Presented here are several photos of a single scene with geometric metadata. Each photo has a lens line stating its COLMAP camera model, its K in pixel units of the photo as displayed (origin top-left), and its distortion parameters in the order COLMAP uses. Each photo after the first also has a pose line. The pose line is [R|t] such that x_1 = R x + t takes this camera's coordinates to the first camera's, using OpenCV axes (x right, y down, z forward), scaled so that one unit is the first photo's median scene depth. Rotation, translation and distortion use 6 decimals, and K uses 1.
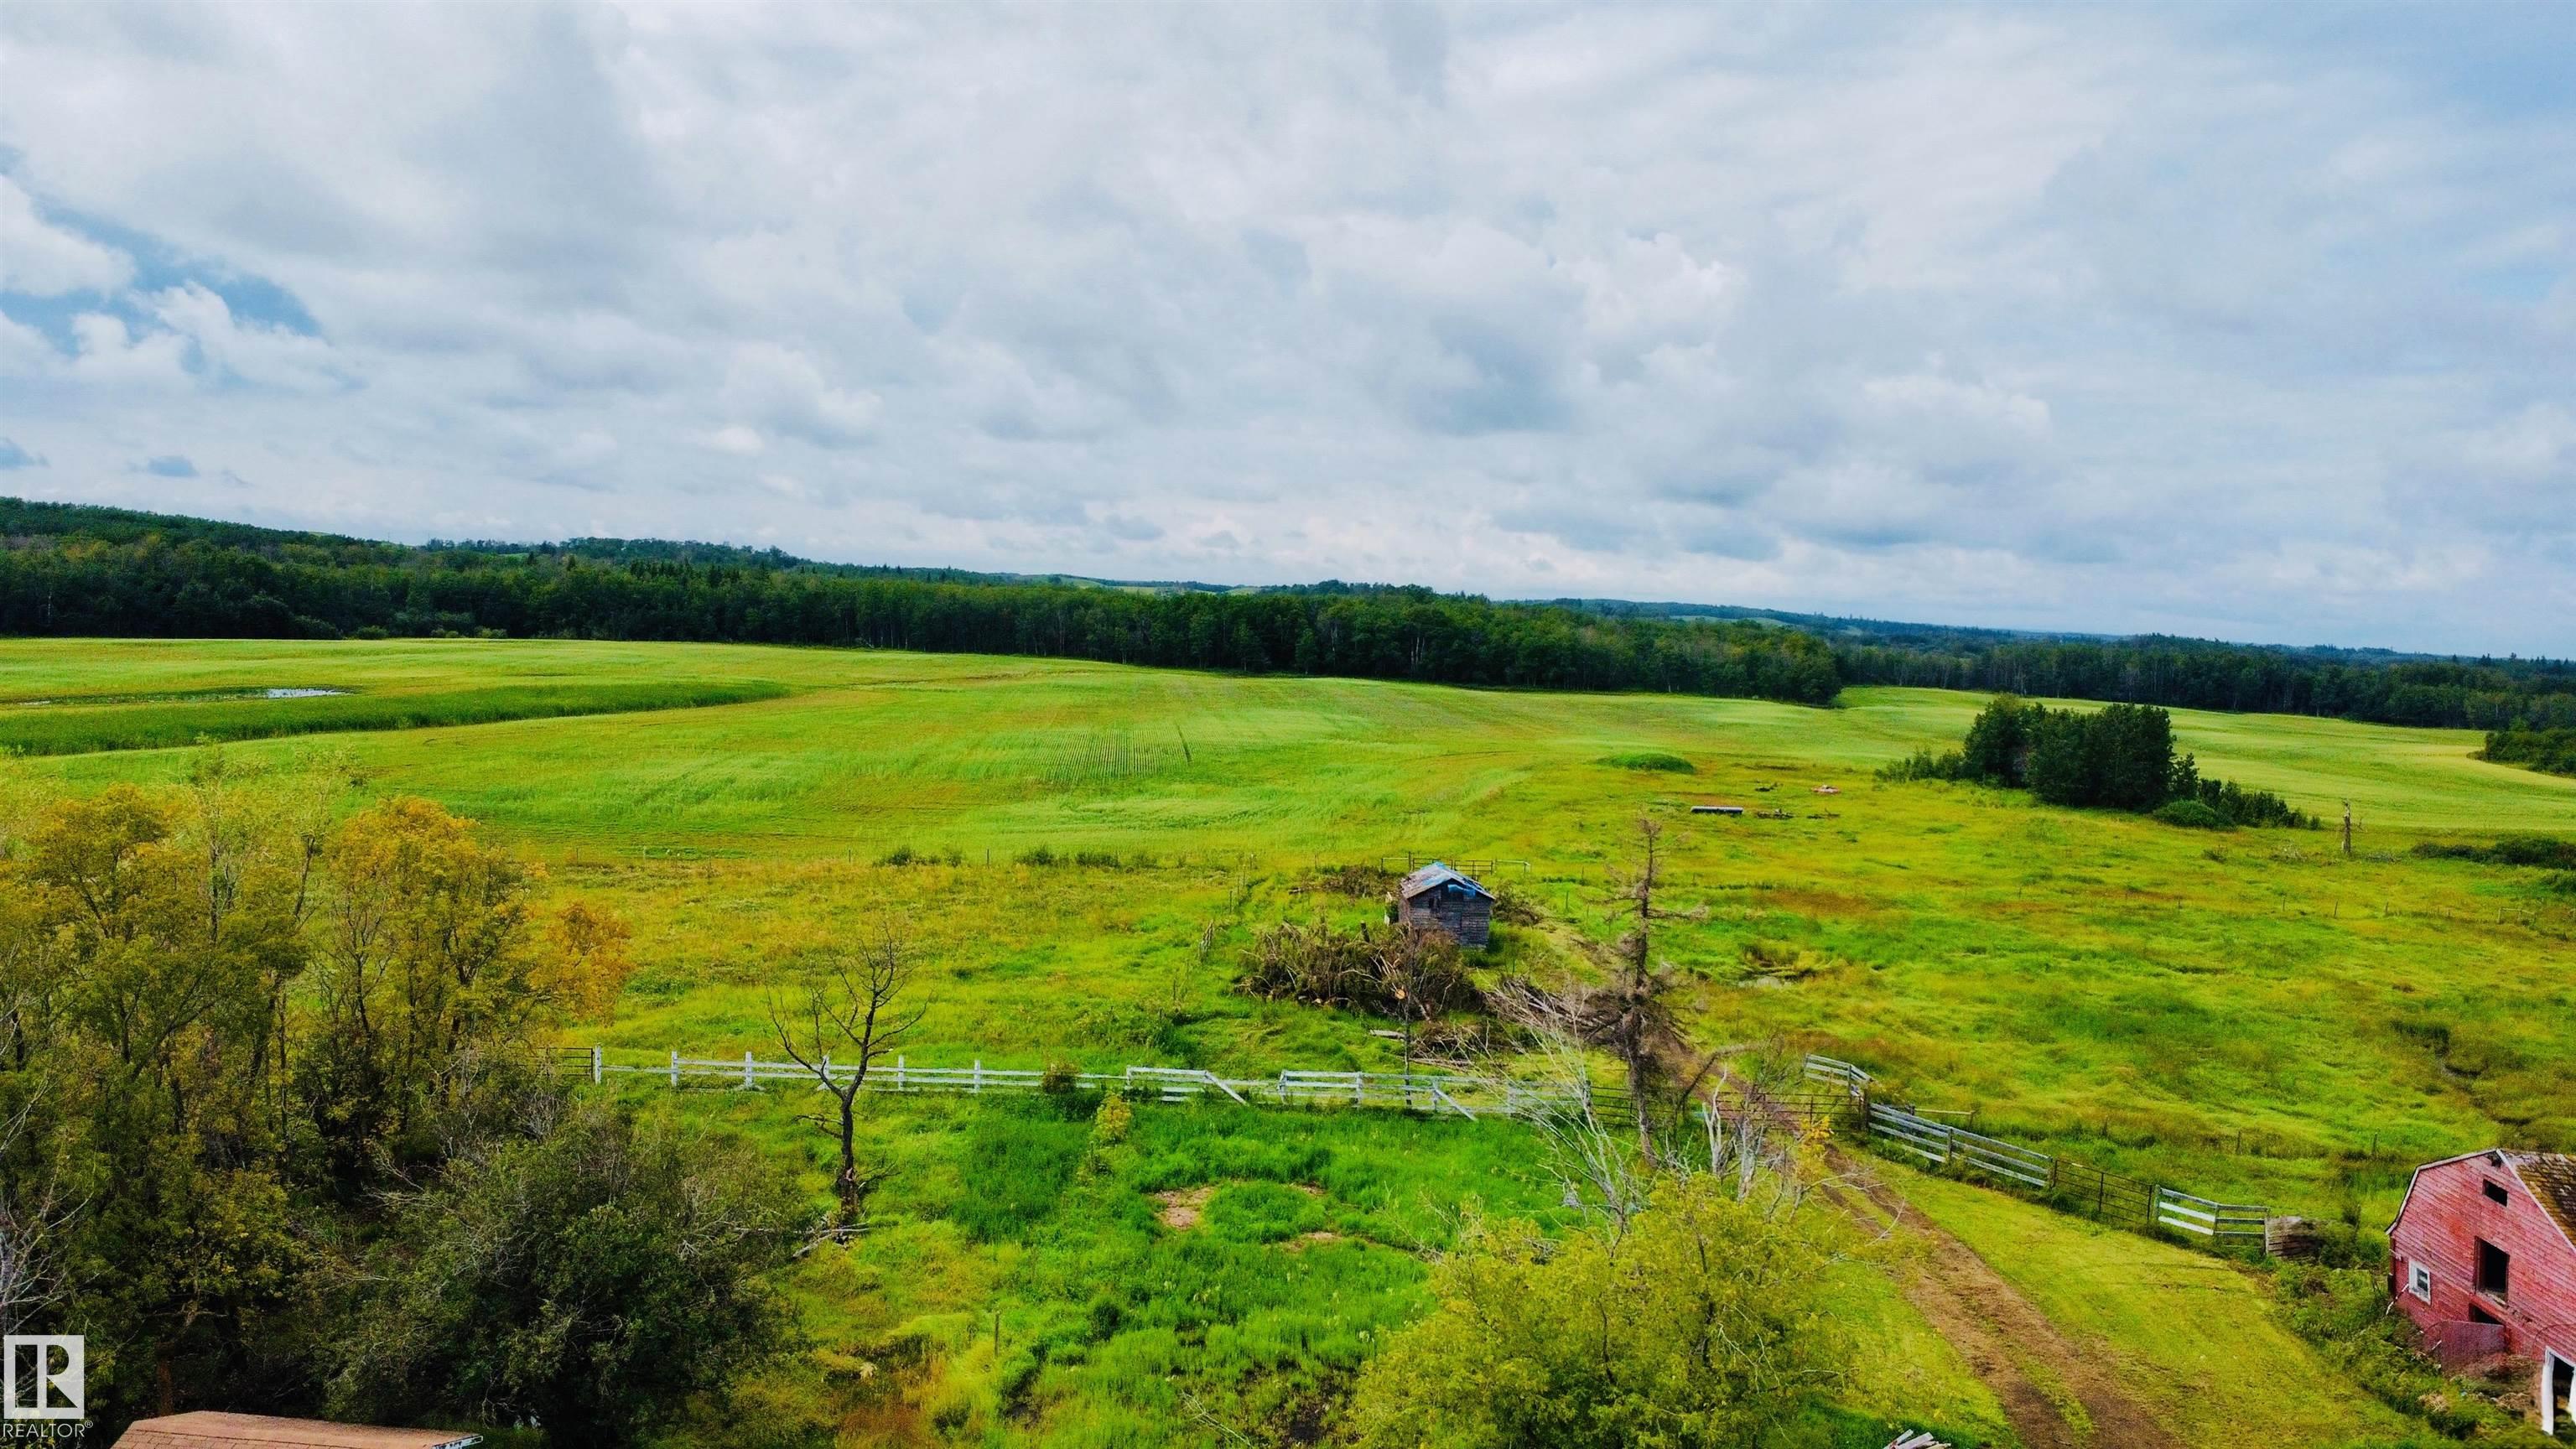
lens RADIAL K [[1861.4, 0, 1283.8], [0, 1861.4, 712.8], [0, 0, 1]] dist [-0.026508, -0.008909]
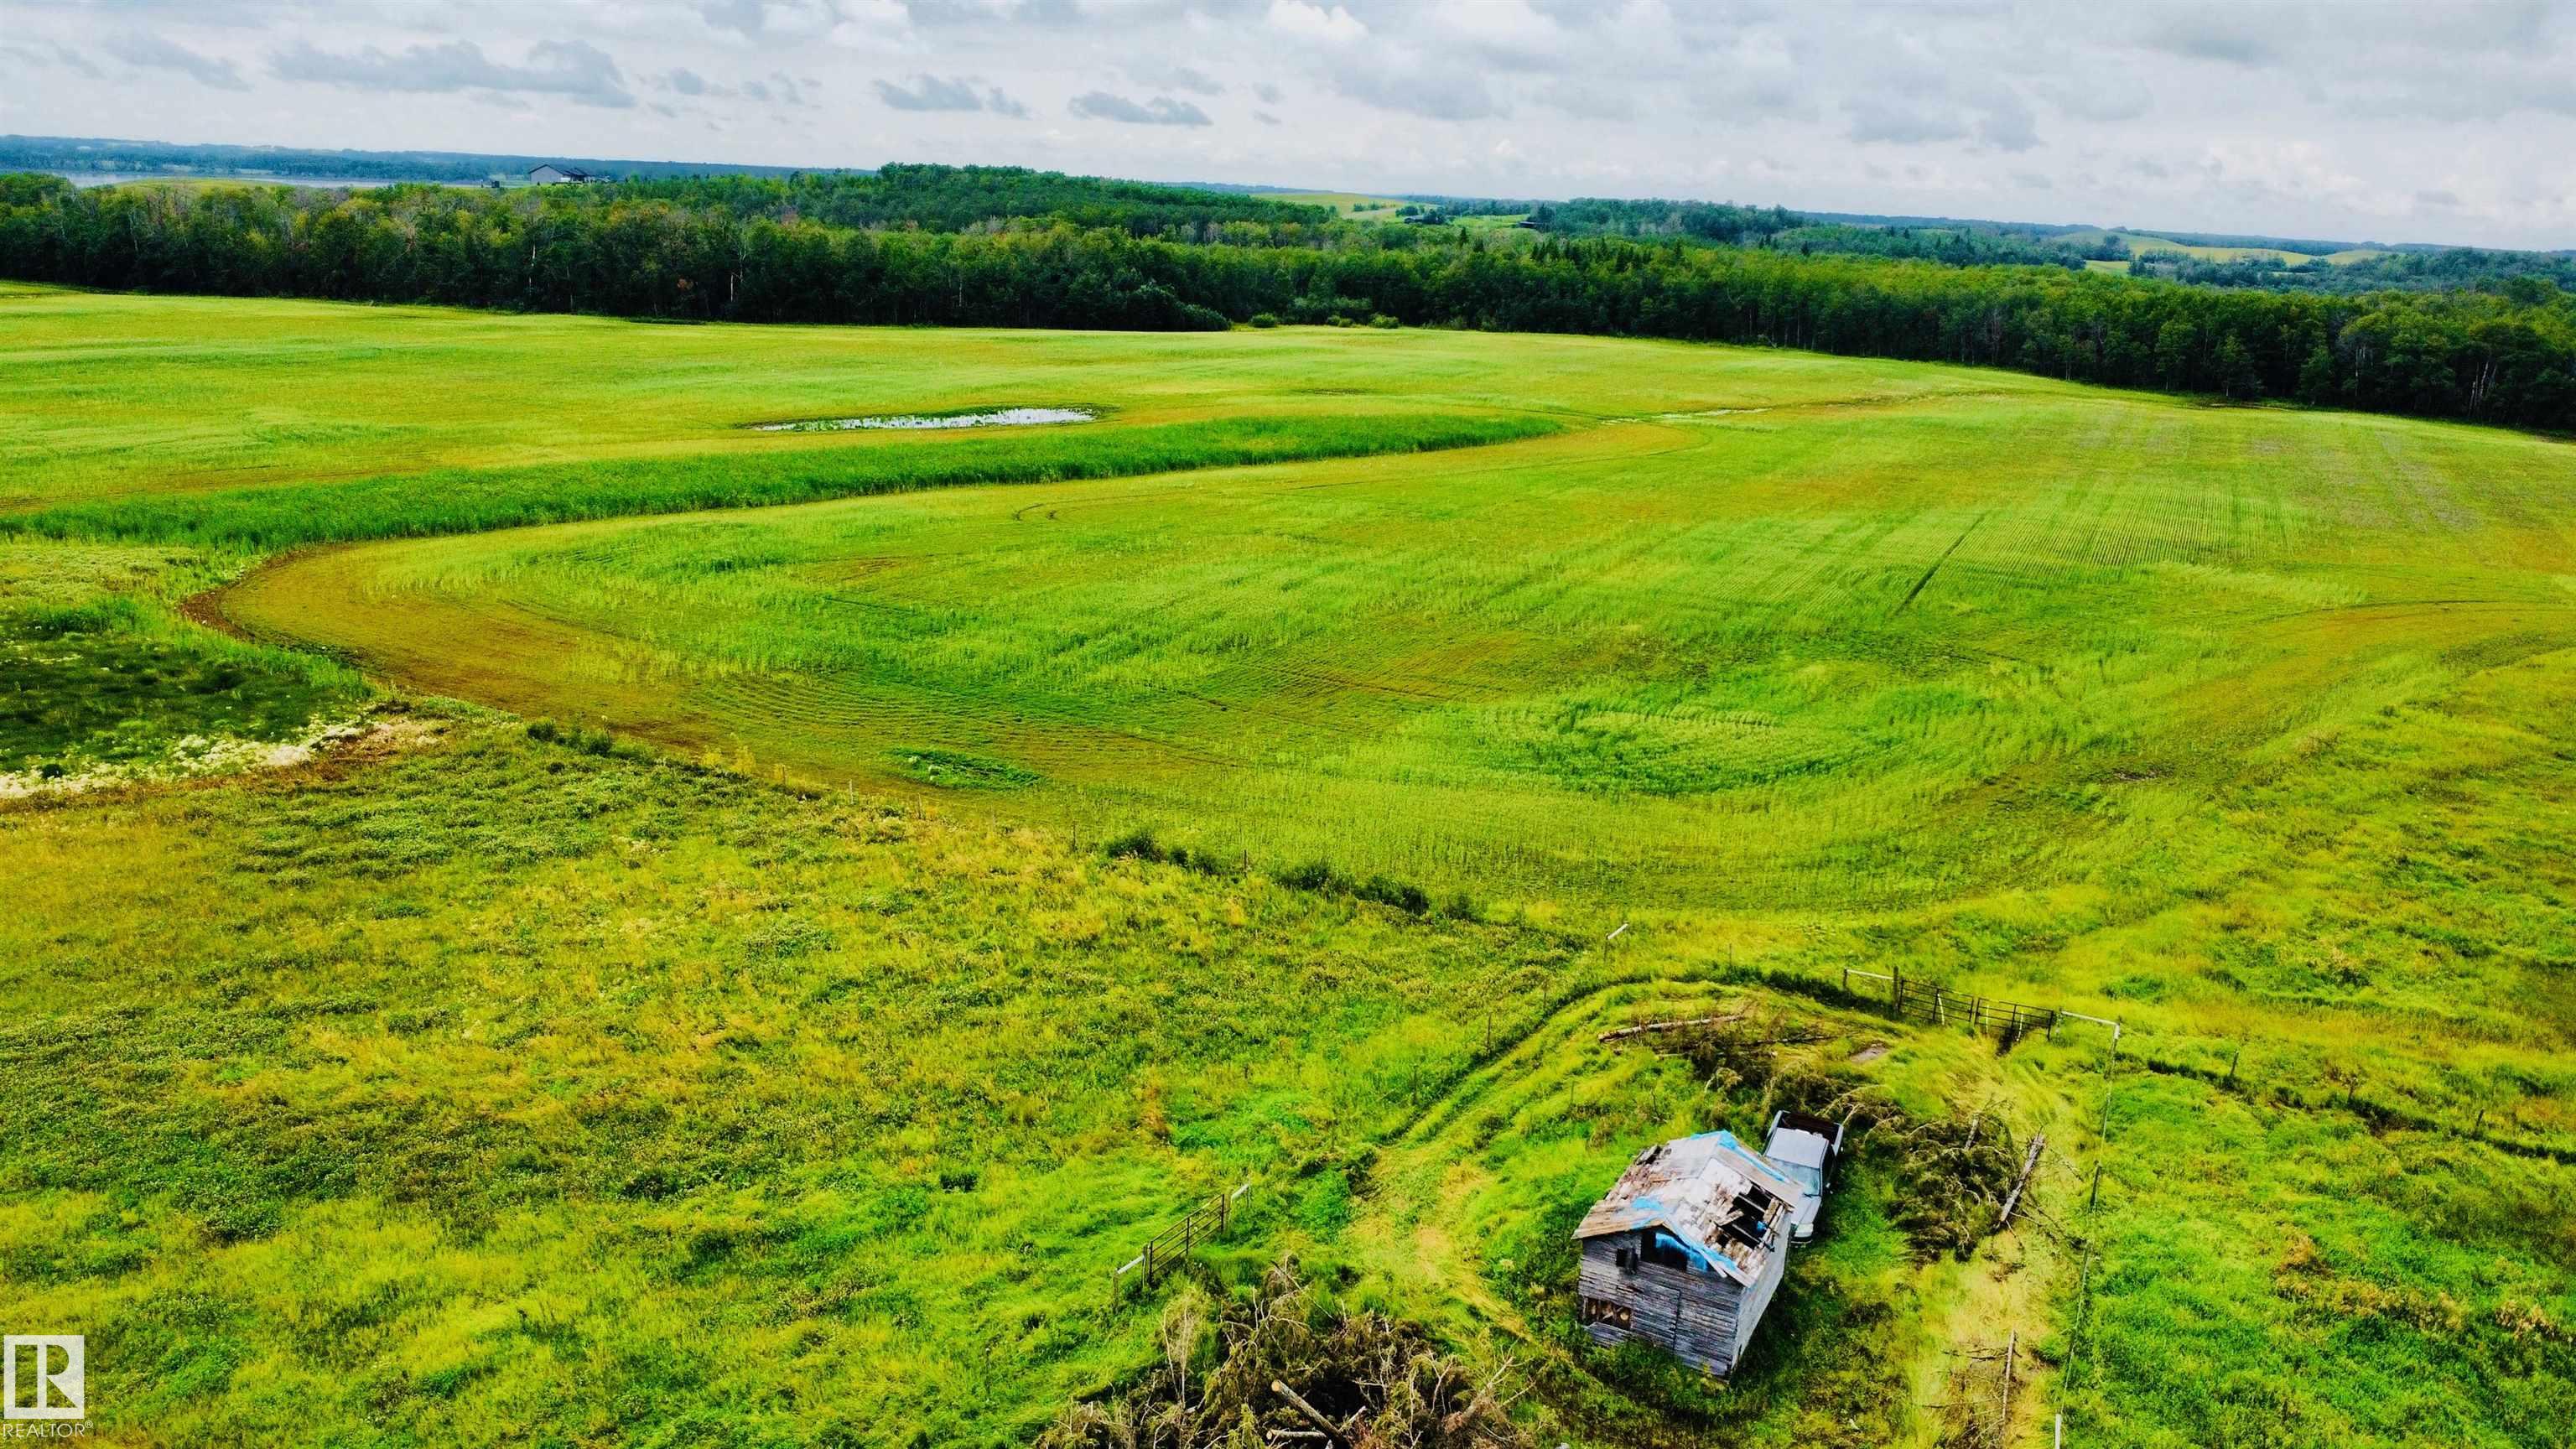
lens RADIAL K [[1861.4, 0, 1281.5], [0, 1861.4, 716.2], [0, 0, 1]] dist [-0.026508, -0.008909]
pose [[0.854389, 0.130921, -0.502871, 0.228009], [-0.035930, 0.980309, 0.194174, -0.130200], [0.518390, -0.147832, 0.842269, 0.548821]]
